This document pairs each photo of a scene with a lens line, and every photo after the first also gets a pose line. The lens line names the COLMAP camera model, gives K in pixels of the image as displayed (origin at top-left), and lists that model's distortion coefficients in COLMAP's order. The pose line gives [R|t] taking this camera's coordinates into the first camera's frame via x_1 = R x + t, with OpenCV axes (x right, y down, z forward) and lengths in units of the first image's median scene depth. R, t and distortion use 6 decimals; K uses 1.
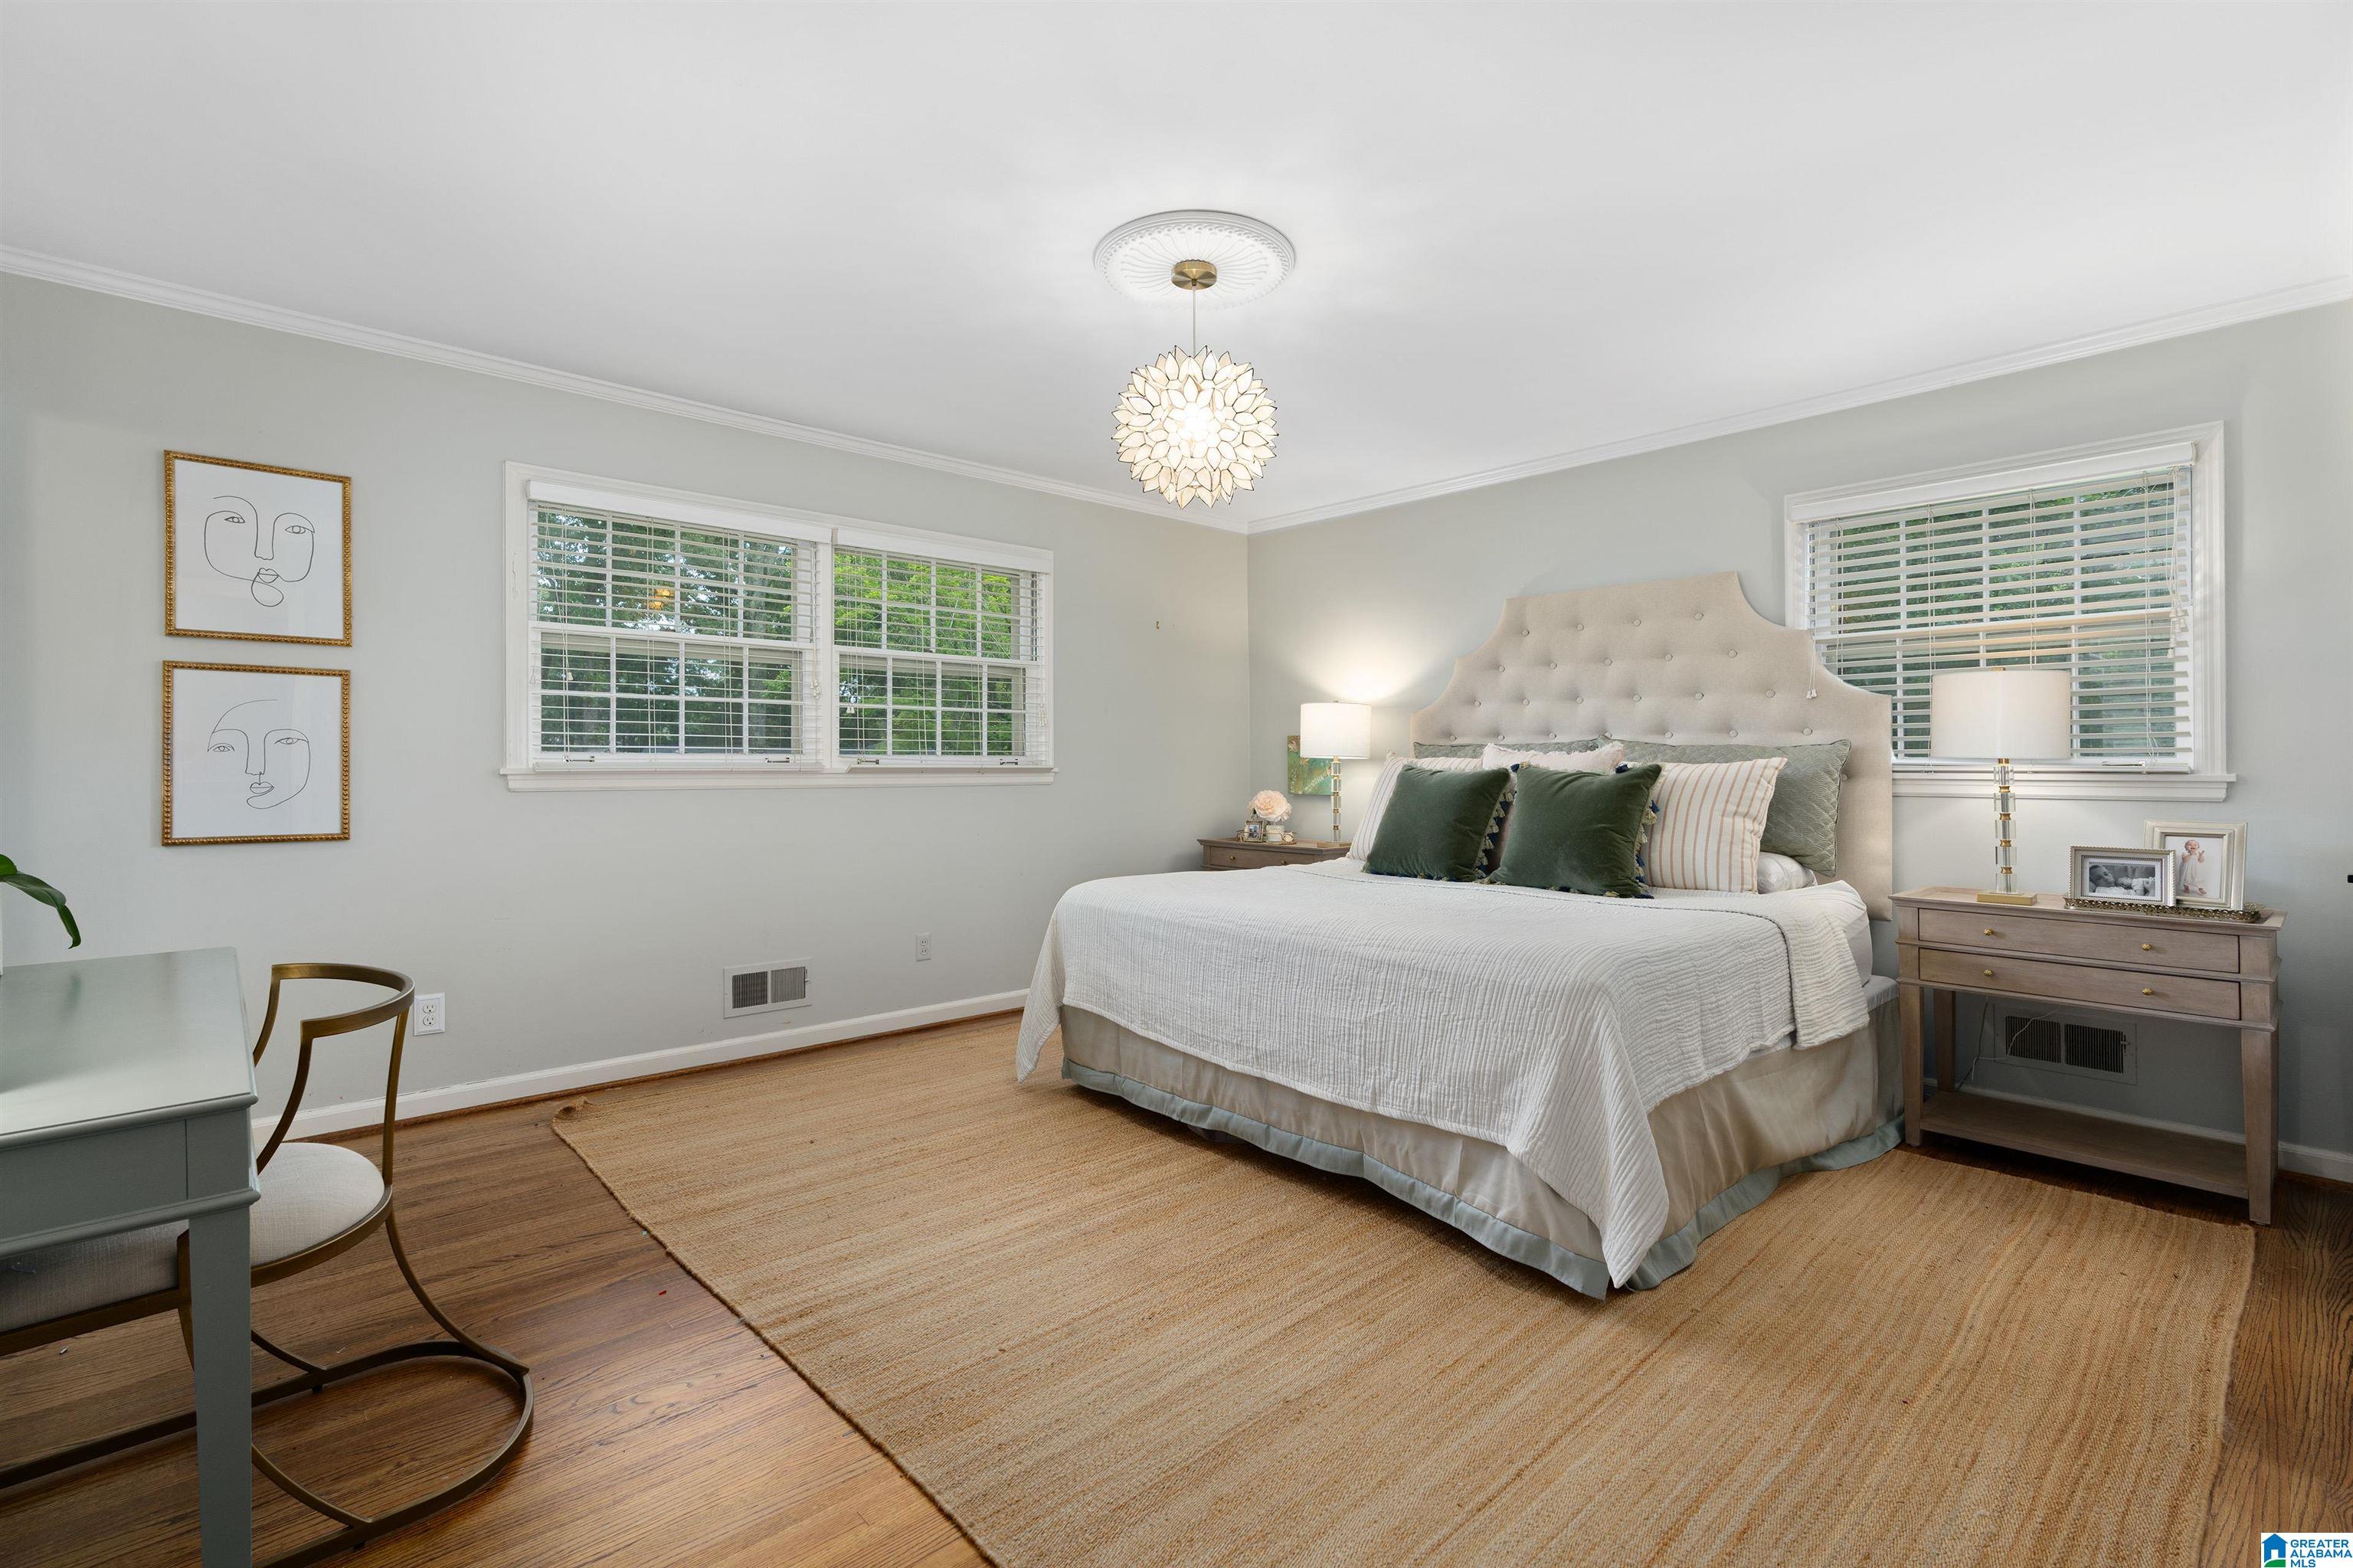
lens RADIAL K [[1070.3, 0, 1176.5], [0, 1070.3, 784.0], [0, 0, 1]] dist [-0.000984, -0.000216]
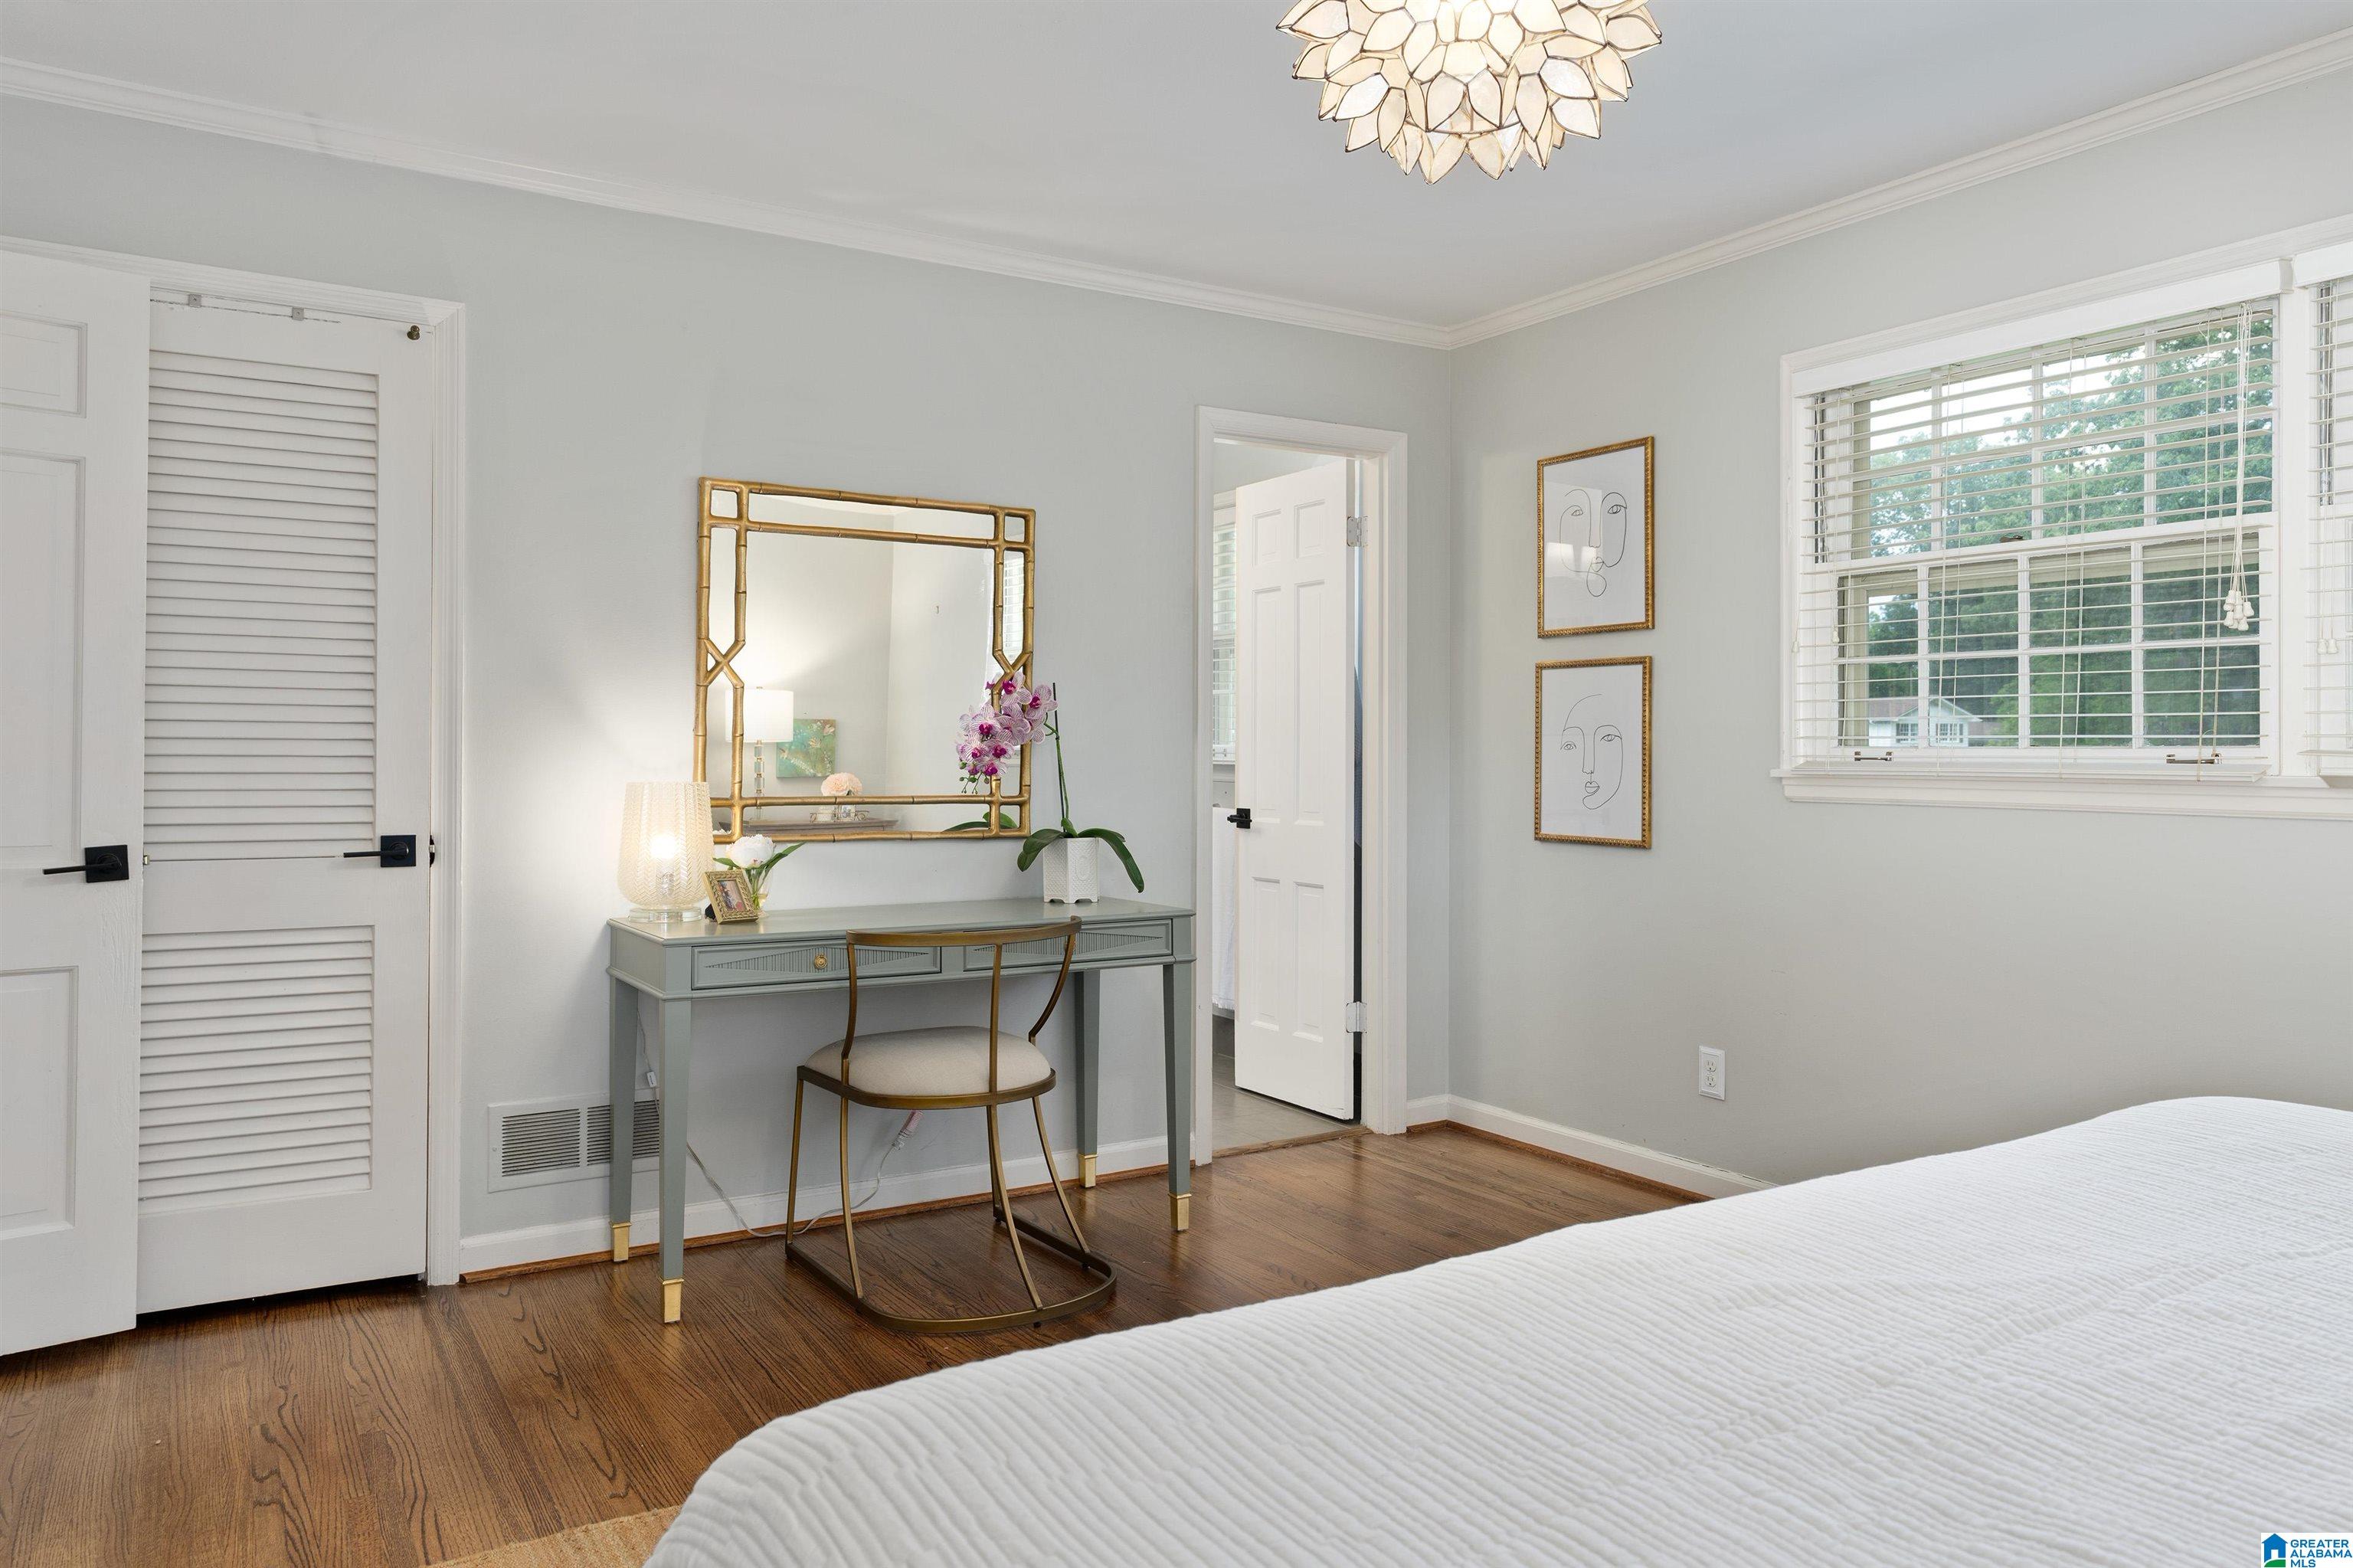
lens RADIAL K [[1604.7, 0, 1177.5], [0, 1604.7, 741.9], [0, 0, 1]] dist [-0.001001, 0.000332]
pose [[-0.206374, -0.011085, -0.978410, 0.598732], [-0.023391, 0.999706, -0.006393, -0.018499], [0.978194, 0.021567, -0.206572, 0.898464]]
